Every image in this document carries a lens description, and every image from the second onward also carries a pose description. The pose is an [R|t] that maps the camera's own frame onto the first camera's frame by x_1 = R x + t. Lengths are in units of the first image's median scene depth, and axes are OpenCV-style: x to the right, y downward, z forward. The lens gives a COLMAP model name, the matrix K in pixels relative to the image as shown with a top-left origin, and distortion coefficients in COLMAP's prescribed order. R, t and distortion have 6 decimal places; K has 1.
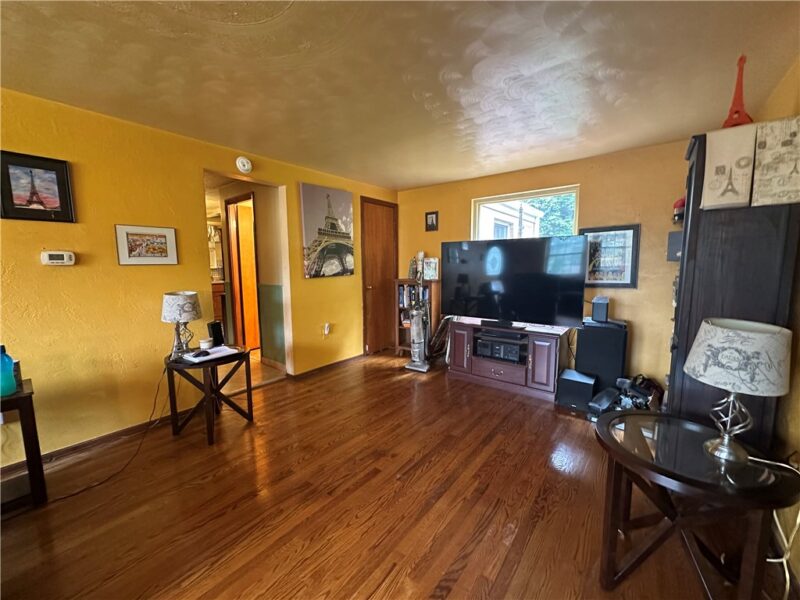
lens RADIAL K [[318.7, 0, 399.9], [0, 318.7, 299.8], [0, 0, 1]] dist [-0.006226, 0.000492]
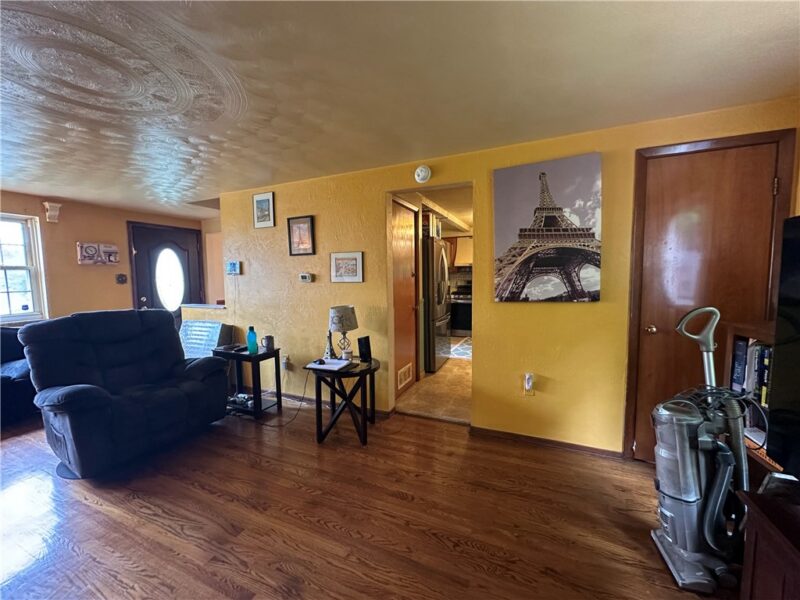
lens RADIAL K [[318.7, 0, 402.3], [0, 318.7, 300.9], [0, 0, 1]] dist [-0.006226, 0.000492]
pose [[0.257098, 0.076615, -0.963343, 0.327455], [-0.100965, 0.993526, 0.052070, -0.082888], [0.961097, 0.083876, 0.263169, 0.587823]]
